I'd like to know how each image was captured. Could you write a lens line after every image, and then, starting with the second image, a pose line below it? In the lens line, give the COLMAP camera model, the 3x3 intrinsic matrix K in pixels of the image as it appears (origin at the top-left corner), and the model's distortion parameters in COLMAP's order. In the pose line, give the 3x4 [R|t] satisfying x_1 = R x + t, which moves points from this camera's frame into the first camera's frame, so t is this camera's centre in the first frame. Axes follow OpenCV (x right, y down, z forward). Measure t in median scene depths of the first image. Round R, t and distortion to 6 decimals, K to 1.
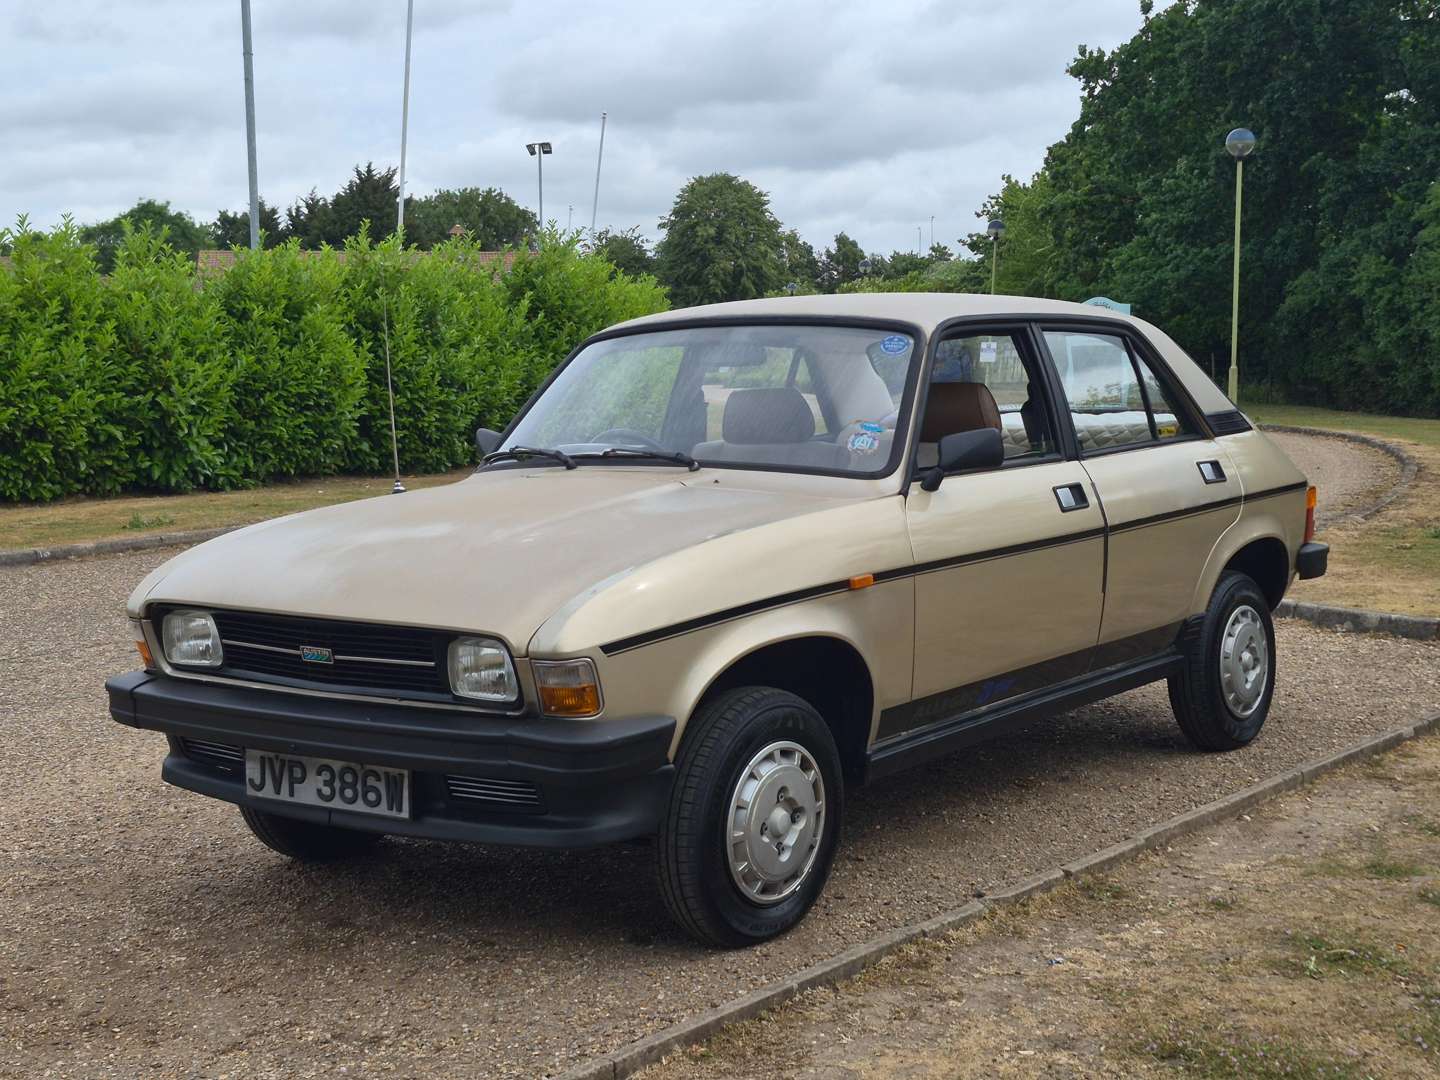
lens RADIAL K [[1985.2, 0, 681.8], [0, 1985.2, 525.8], [0, 0, 1]] dist [0.087878, 0.000000]
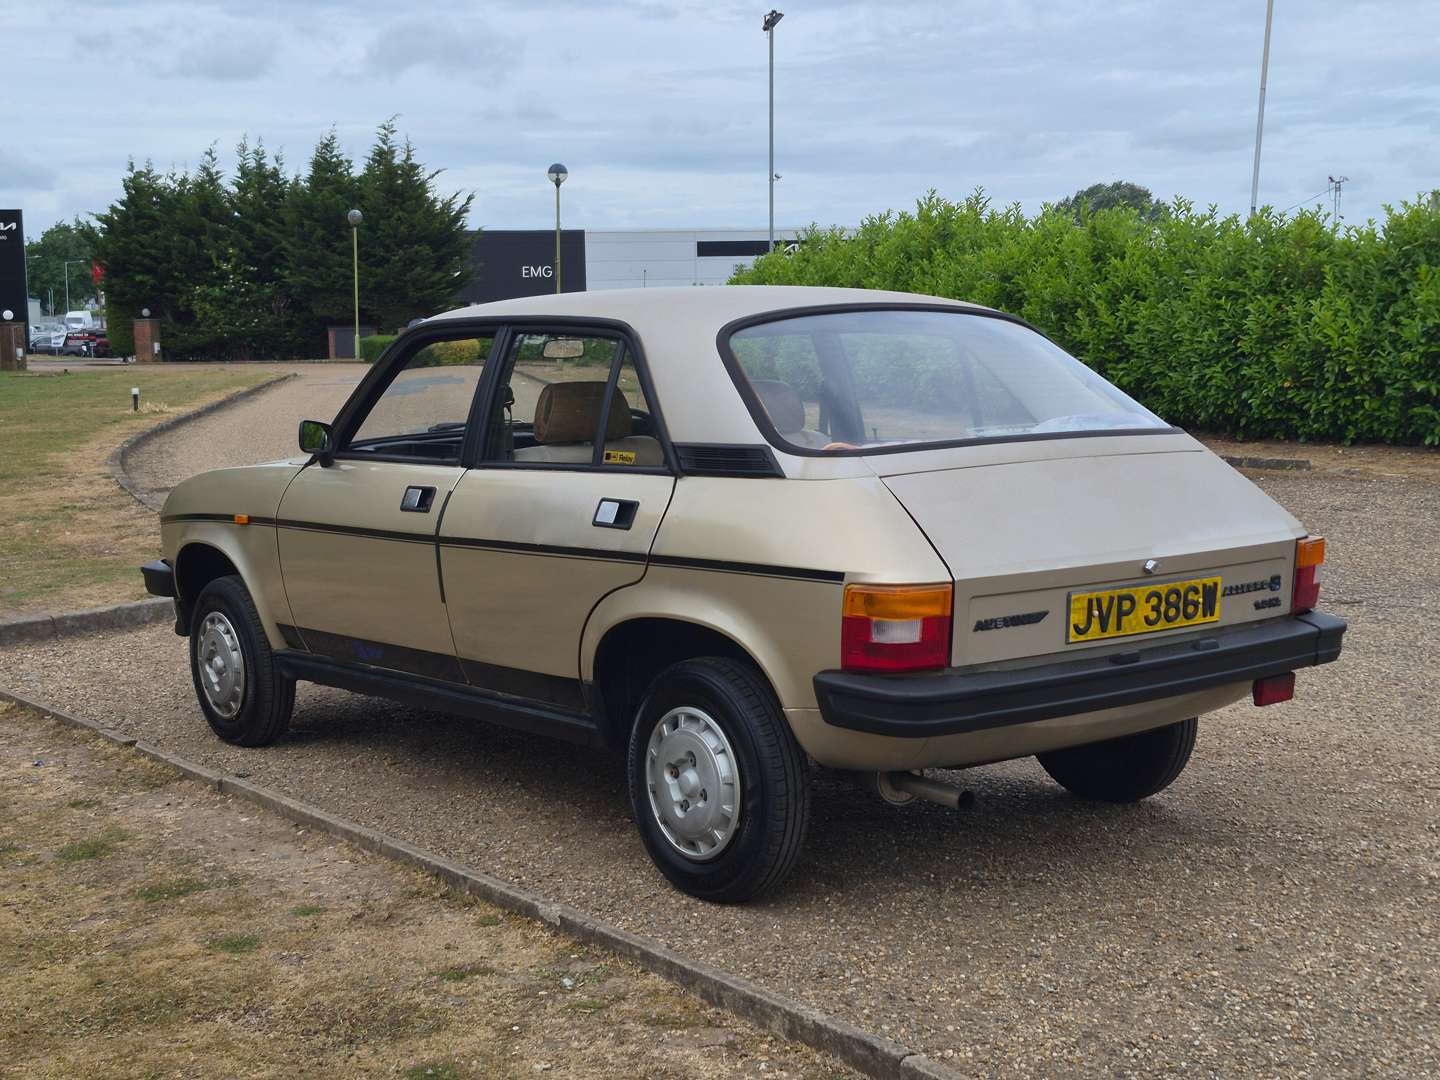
lens RADIAL K [[1985.2, 0, 720.8], [0, 1985.2, 525.3], [0, 0, 1]] dist [0.087878, 0.000000]
pose [[-0.196312, 0.121608, -0.972971, 0.539592], [-0.062382, 0.988720, 0.136163, -0.069740], [0.978555, 0.087426, -0.186511, 0.624478]]
